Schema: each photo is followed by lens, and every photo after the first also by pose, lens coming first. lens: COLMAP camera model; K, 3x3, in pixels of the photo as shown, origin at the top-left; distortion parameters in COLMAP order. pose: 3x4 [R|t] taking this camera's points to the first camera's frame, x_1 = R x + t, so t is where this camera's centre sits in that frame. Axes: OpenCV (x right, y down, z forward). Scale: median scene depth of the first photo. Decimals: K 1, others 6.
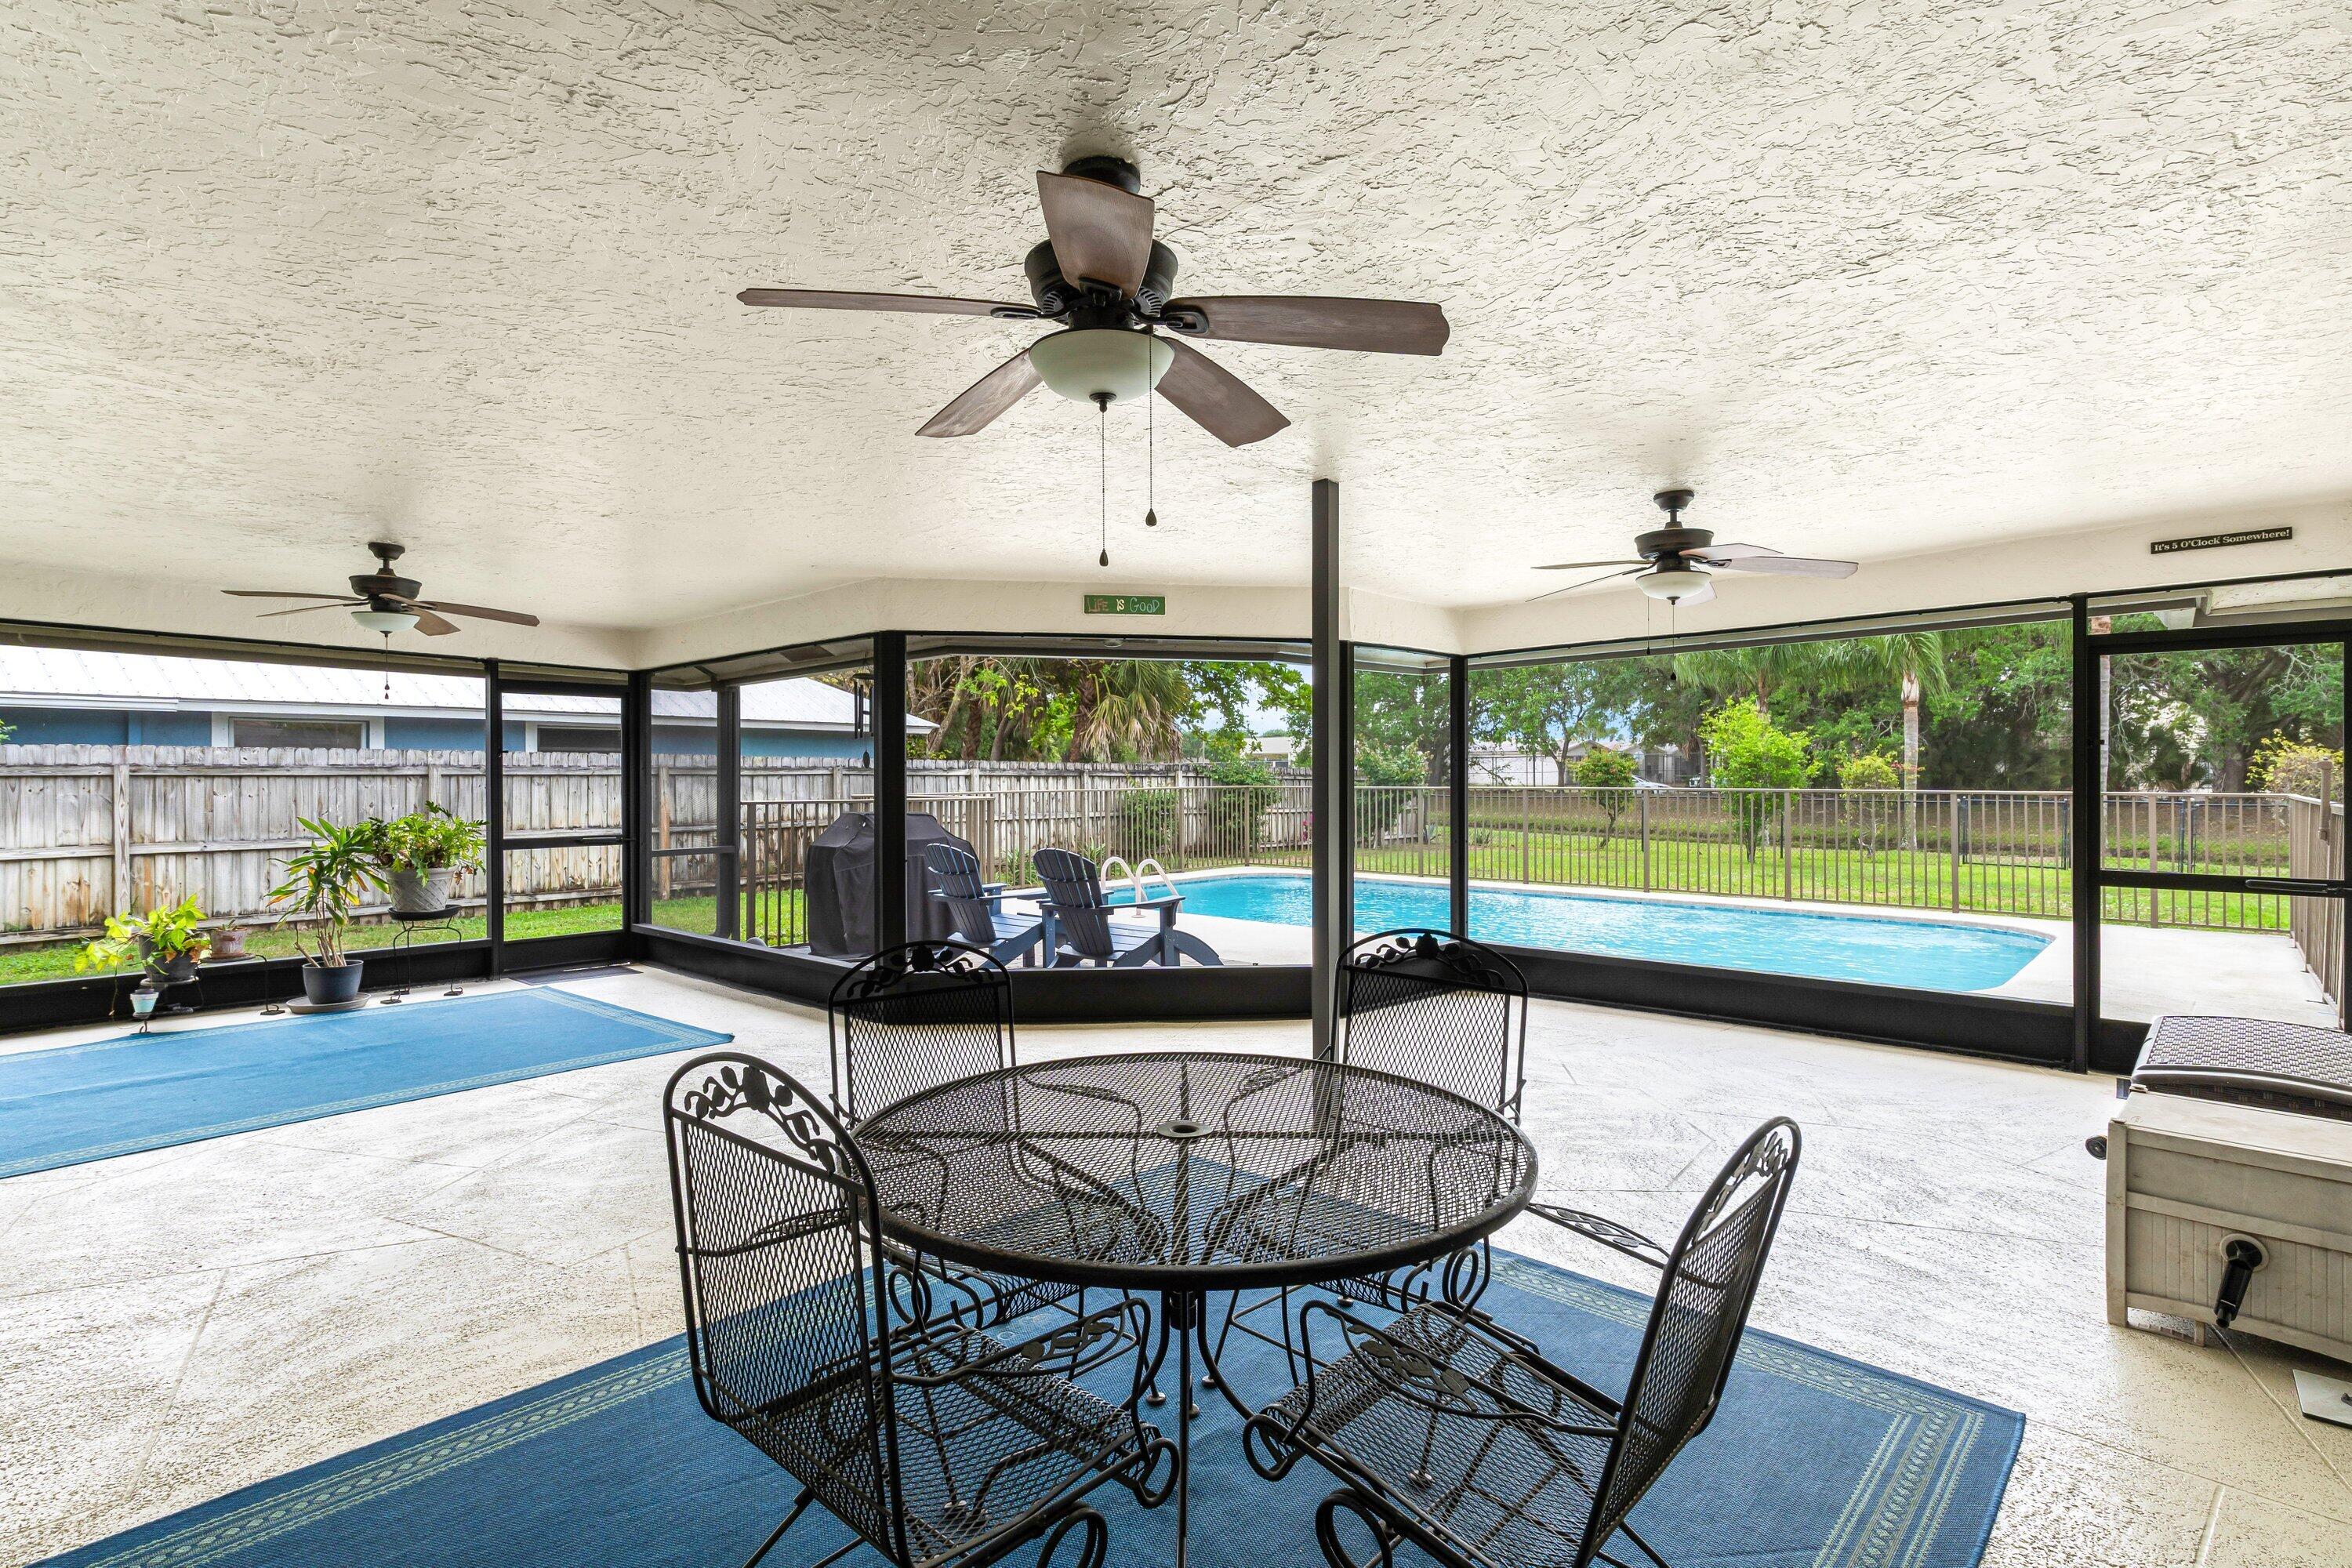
lens RADIAL K [[1131.0, 0, 1169.4], [0, 1131.0, 786.8], [0, 0, 1]] dist [0.014464, -0.000228]
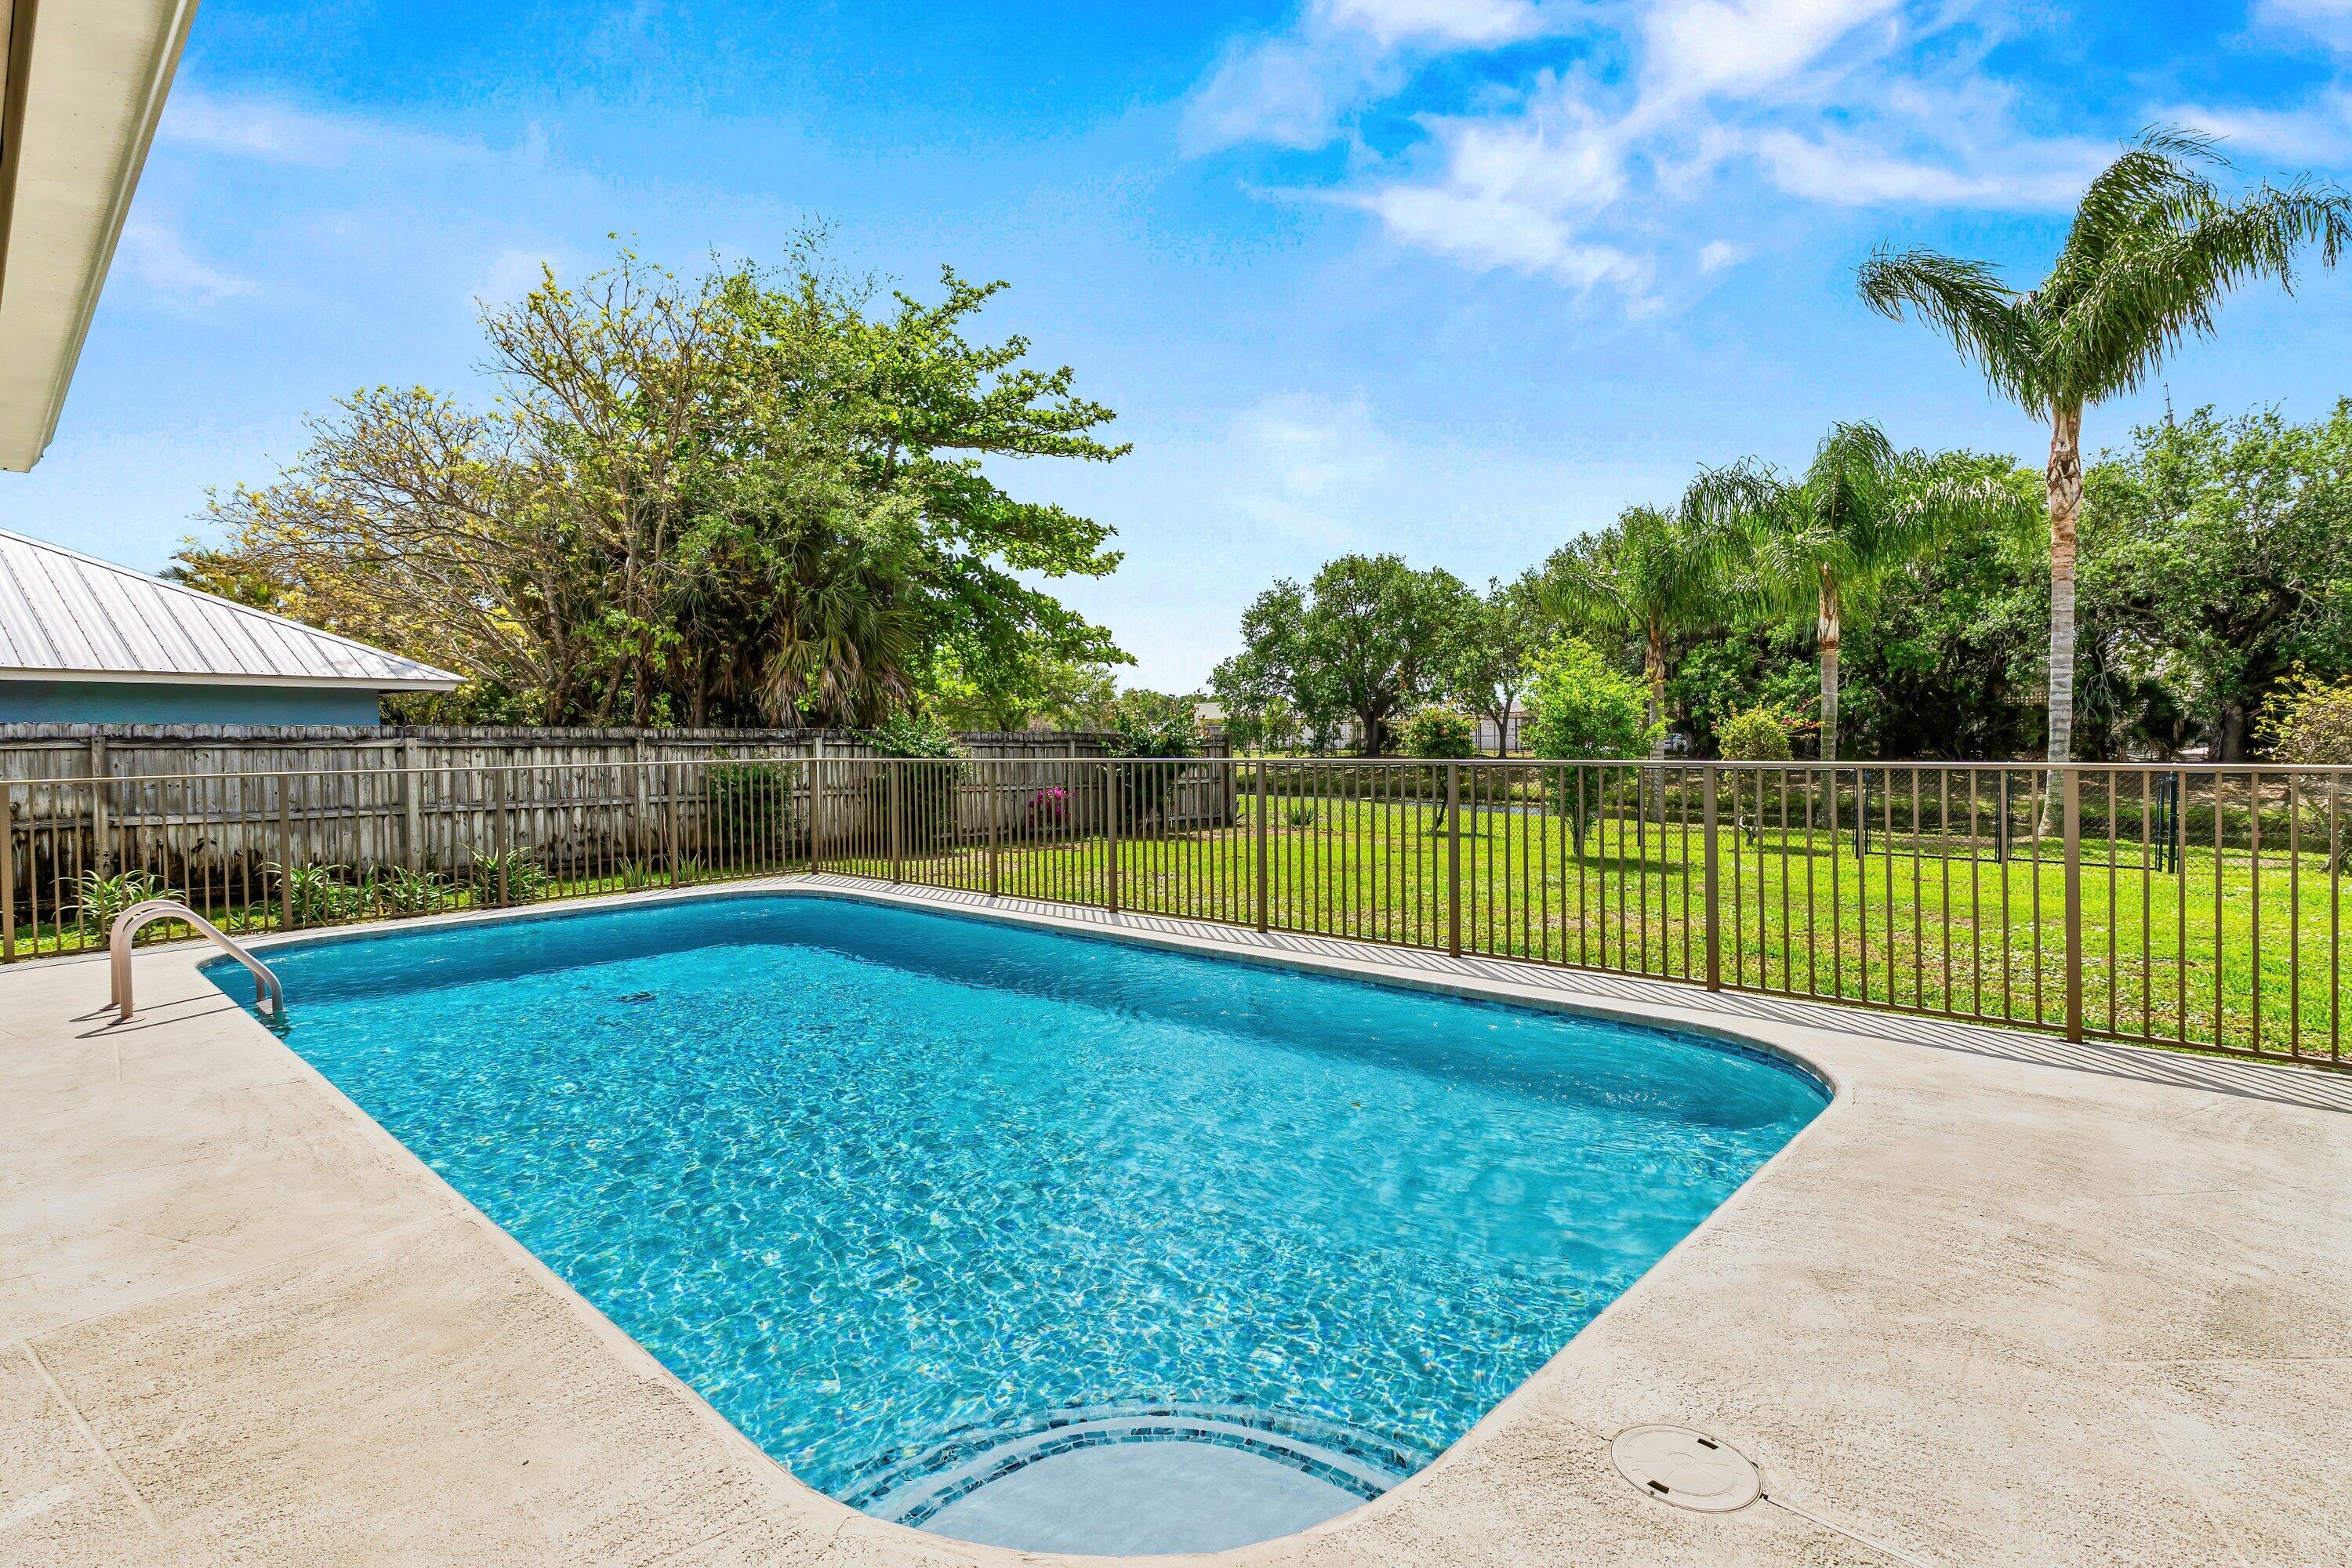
lens RADIAL K [[1139.0, 0, 1158.2], [0, 1139.0, 778.6], [0, 0, 1]] dist [0.000206, 0.000609]
pose [[0.999942, -0.008497, -0.006693, 0.174477], [0.008635, 0.999745, 0.020861, -0.000682], [0.006514, -0.020918, 0.999760, 0.188283]]
